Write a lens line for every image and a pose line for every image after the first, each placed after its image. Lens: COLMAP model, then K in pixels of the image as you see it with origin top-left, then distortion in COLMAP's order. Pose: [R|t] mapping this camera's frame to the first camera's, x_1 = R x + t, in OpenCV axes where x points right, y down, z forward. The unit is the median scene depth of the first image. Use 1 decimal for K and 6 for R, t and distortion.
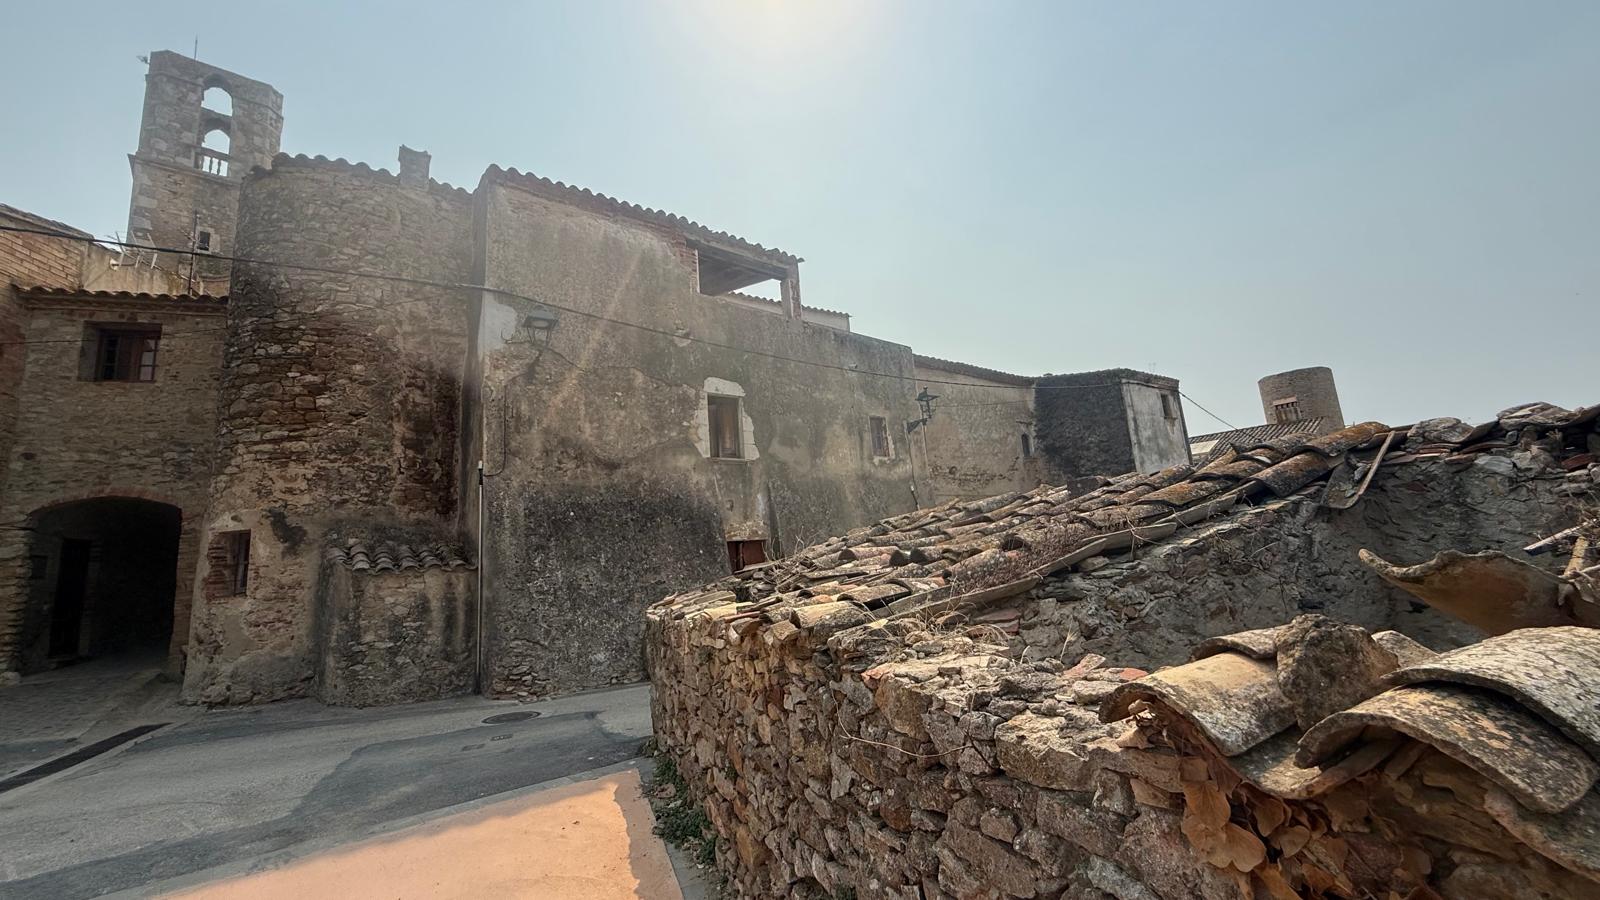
lens RADIAL K [[639.0, 0, 797.7], [0, 639.0, 448.9], [0, 0, 1]] dist [-0.000407, 0.000039]
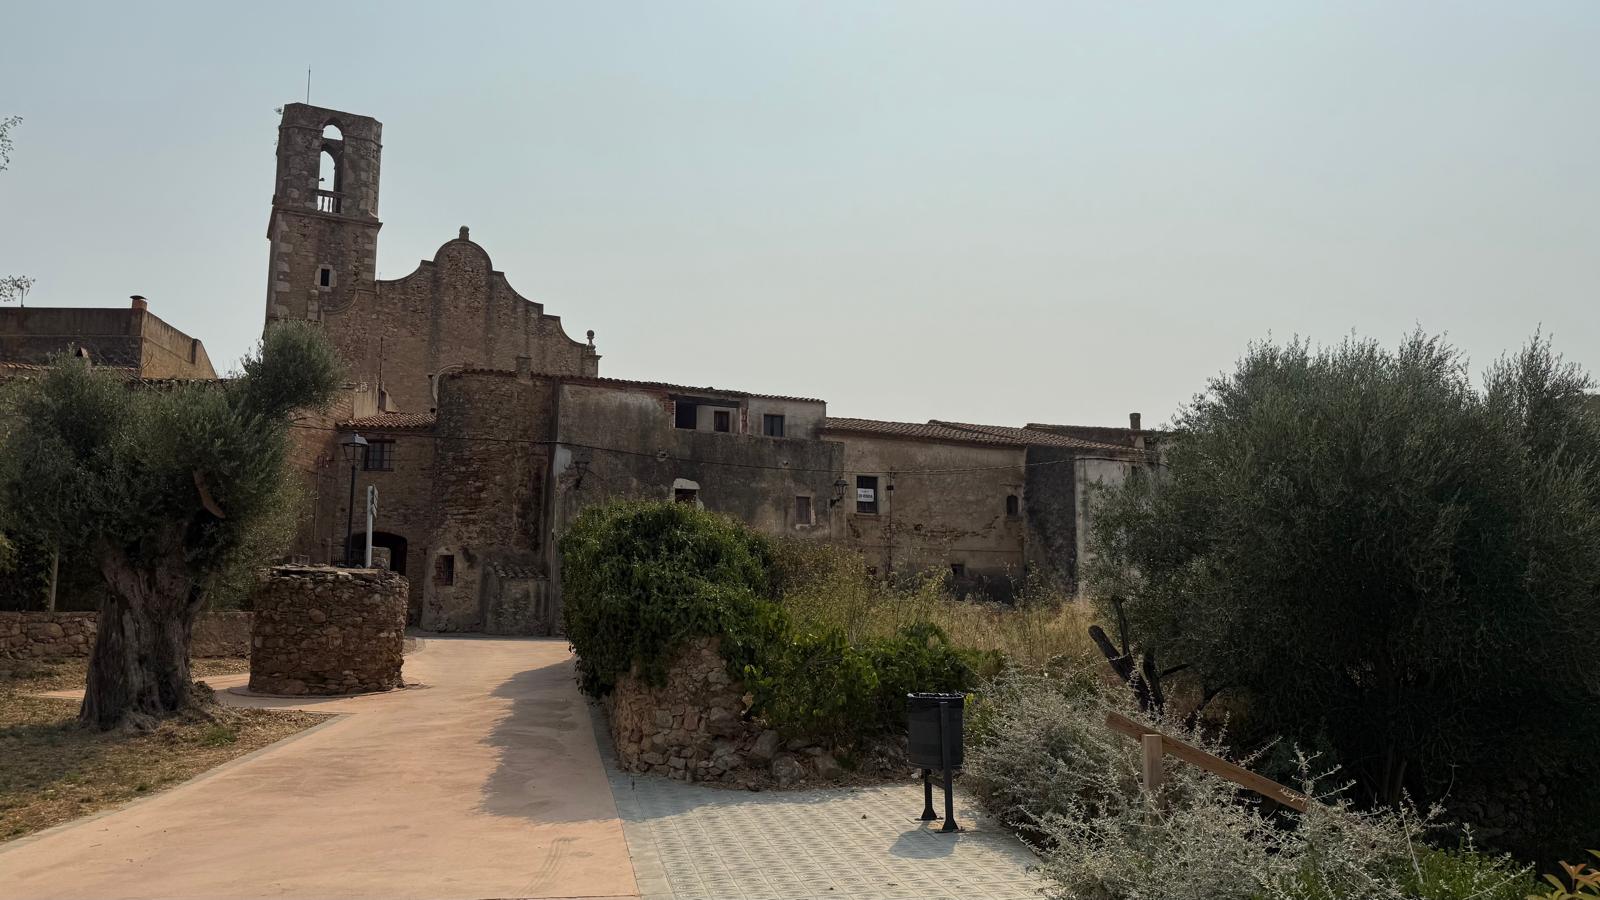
lens RADIAL K [[1121.3, 0, 810.0], [0, 1121.3, 453.9], [0, 0, 1]] dist [0.123861, -0.260257]
pose [[0.973273, 0.044667, -0.225267, 1.077823], [-0.036072, 0.998461, 0.042129, -0.387476], [0.226803, -0.032877, 0.973386, -2.258487]]
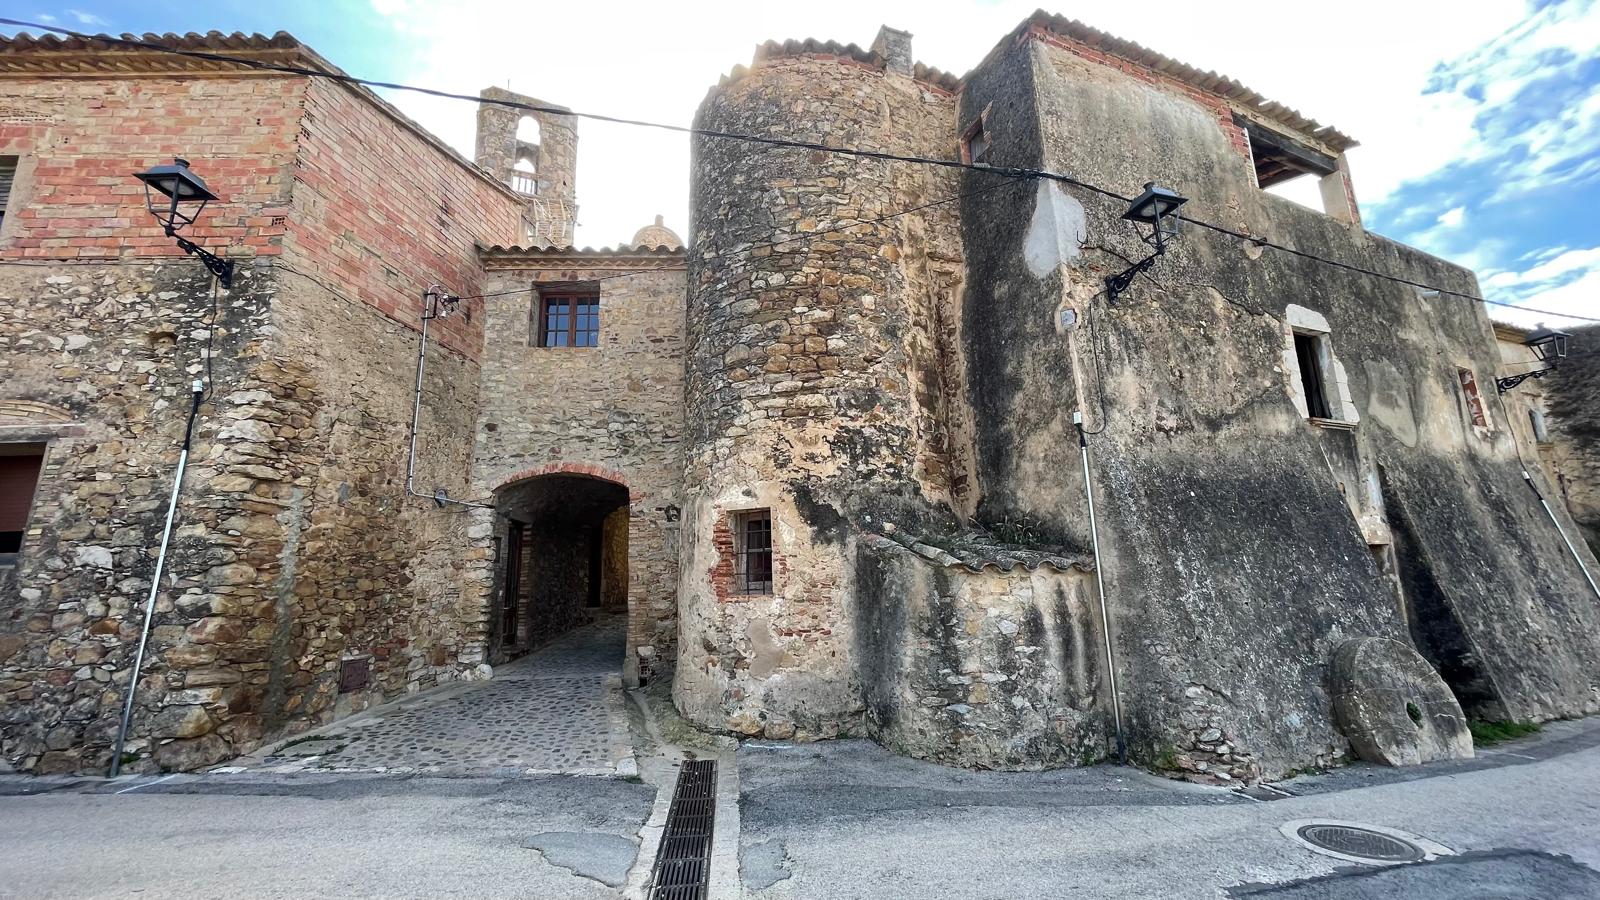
lens RADIAL K [[646.0, 0, 799.0], [0, 646.0, 447.7], [0, 0, 1]] dist [-0.002331, -0.000609]
pose [[0.963248, -0.009973, -0.268428, -0.559047], [0.005605, 0.999839, -0.017035, 0.062140], [0.268555, 0.014904, 0.963149, 0.238057]]
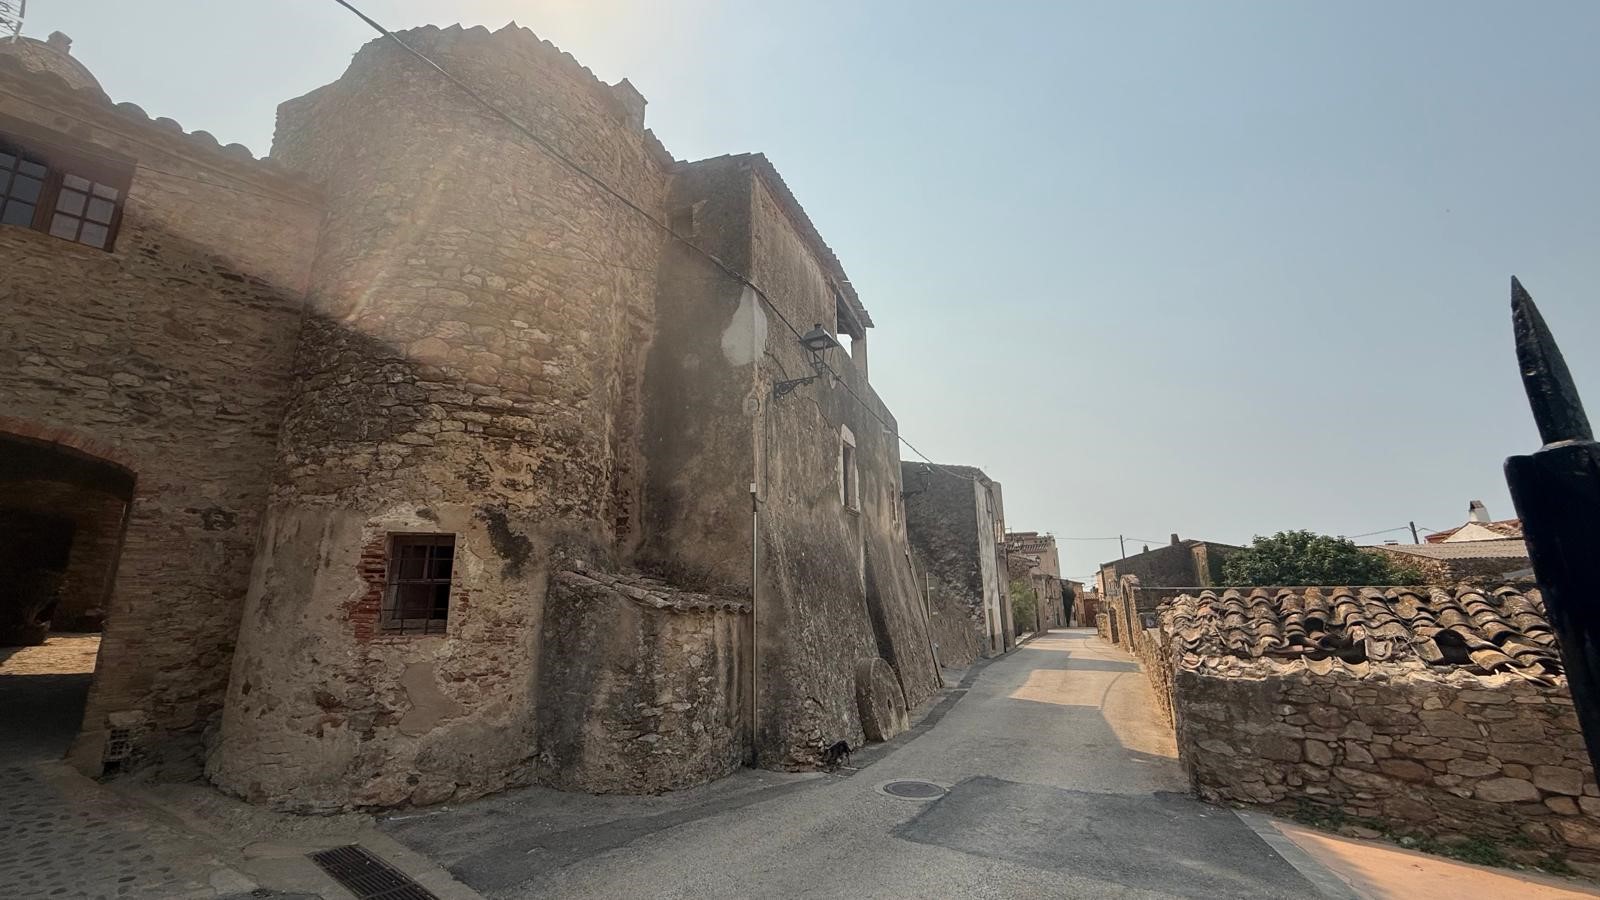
lens RADIAL K [[639.0, 0, 797.7], [0, 639.0, 448.9], [0, 0, 1]] dist [-0.000407, 0.000039]
pose [[0.861194, 0.179054, 0.475694, -0.803205], [-0.141846, 0.983377, -0.113351, 0.057693], [-0.488083, 0.030142, 0.872277, 0.211417]]
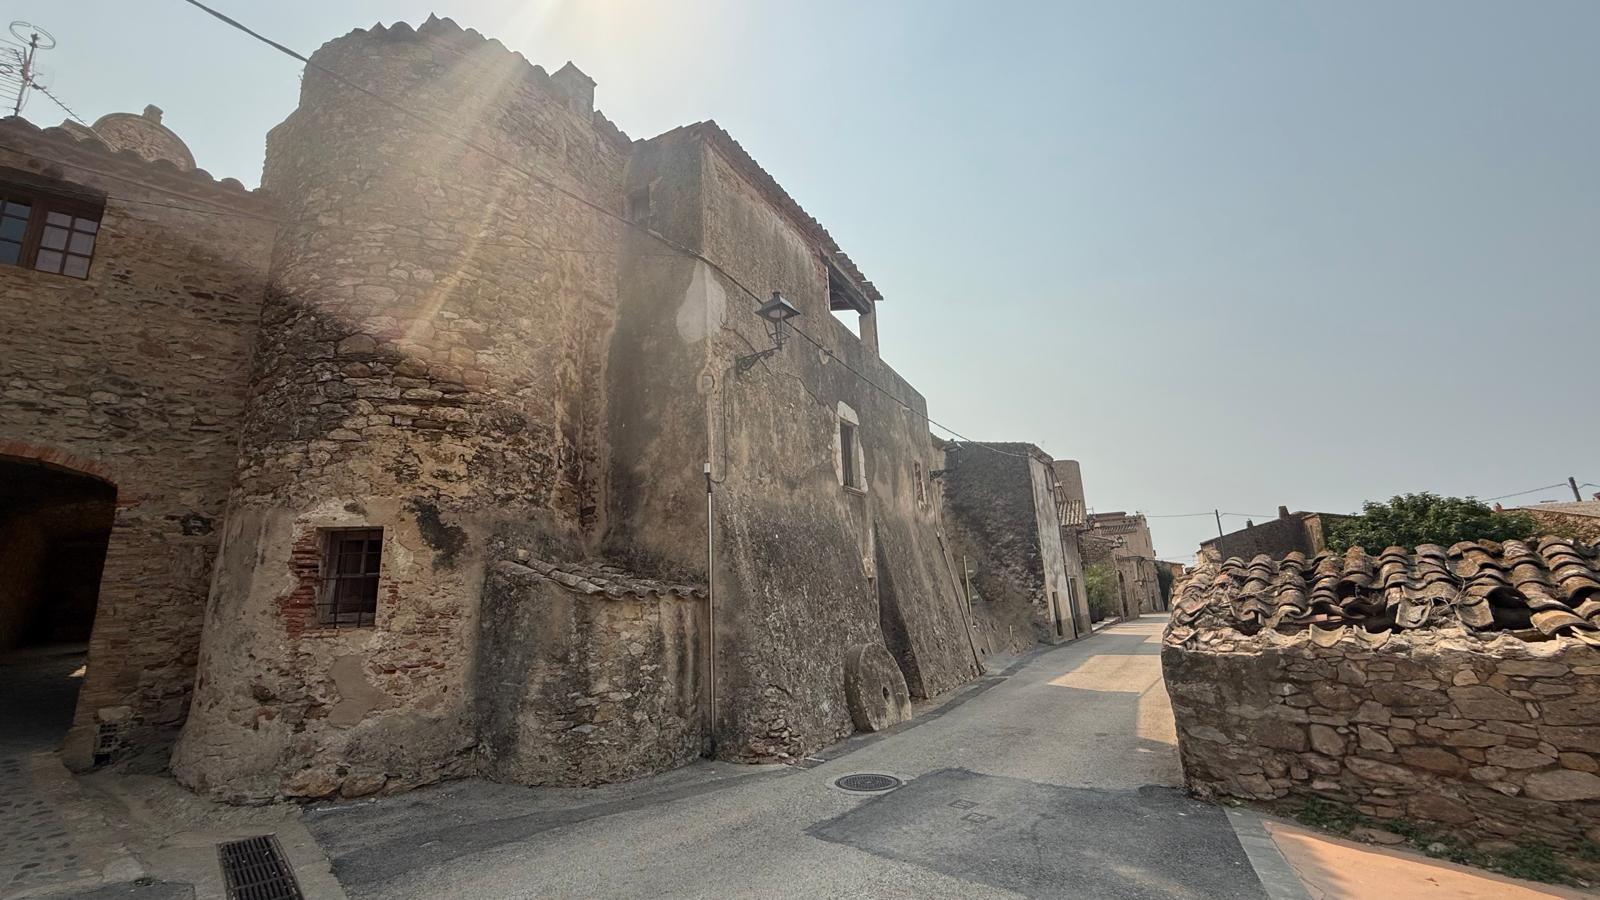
lens RADIAL K [[639.0, 0, 797.7], [0, 639.0, 448.9], [0, 0, 1]] dist [-0.000407, 0.000039]
pose [[0.922822, 0.119987, 0.366065, -0.645724], [-0.093006, 0.991540, -0.090541, 0.059411], [-0.373831, 0.049507, 0.926174, 0.188228]]
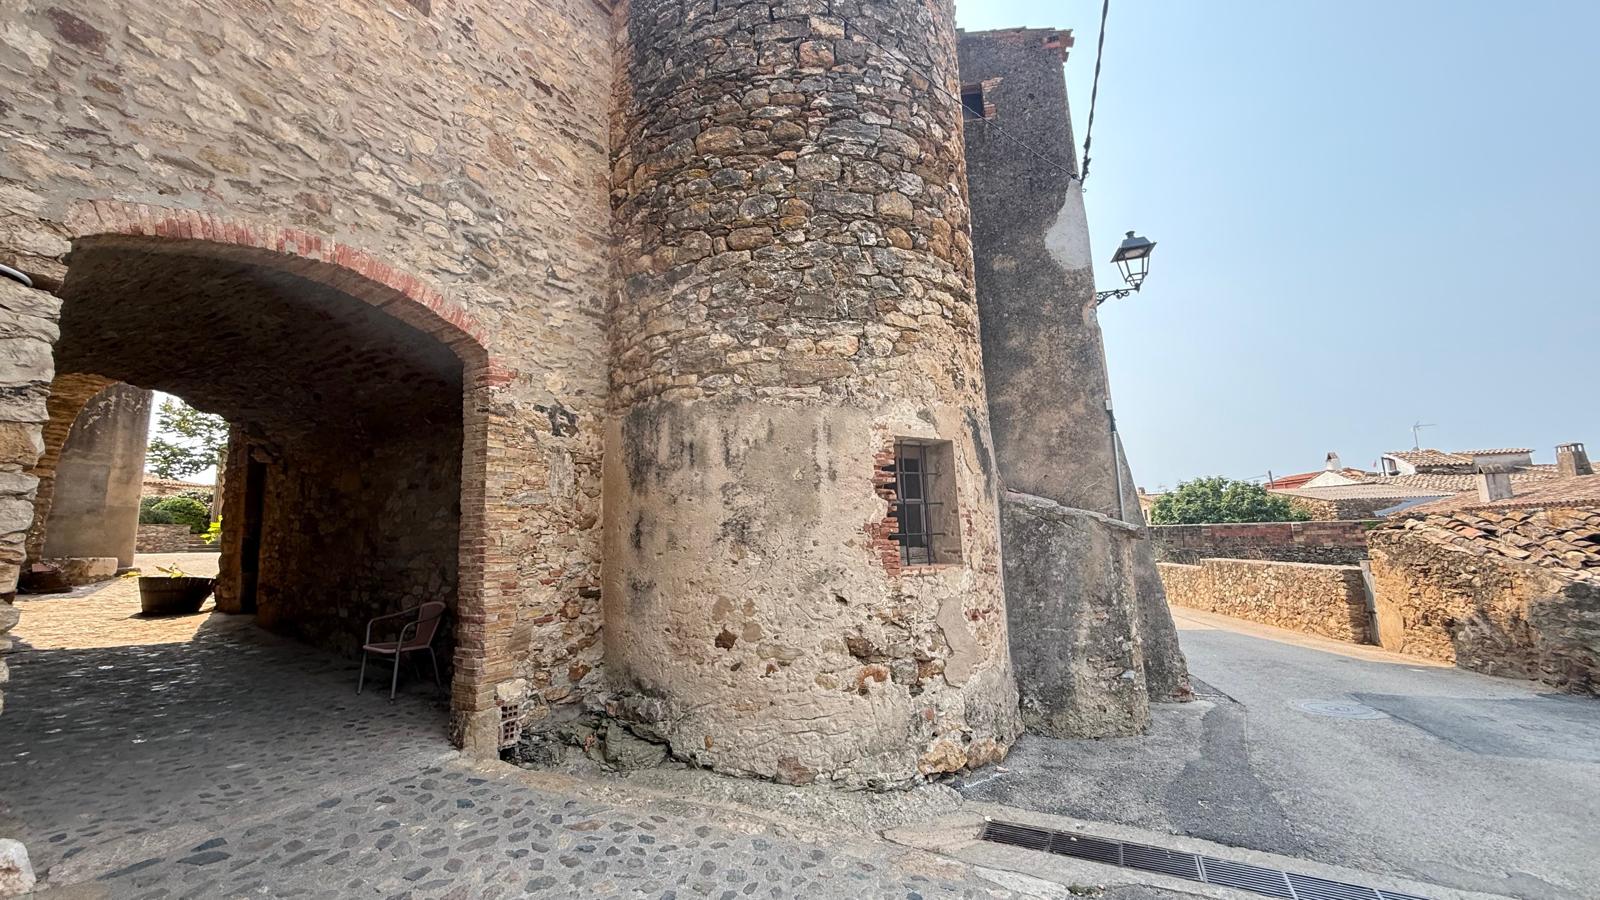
lens RADIAL K [[639.0, 0, 797.7], [0, 639.0, 448.9], [0, 0, 1]] dist [-0.000407, 0.000039]
pose [[0.741135, 0.152636, 0.653775, -1.190957], [-0.144415, 0.987261, -0.066782, 0.171080], [-0.655640, -0.044921, 0.753736, 0.616519]]
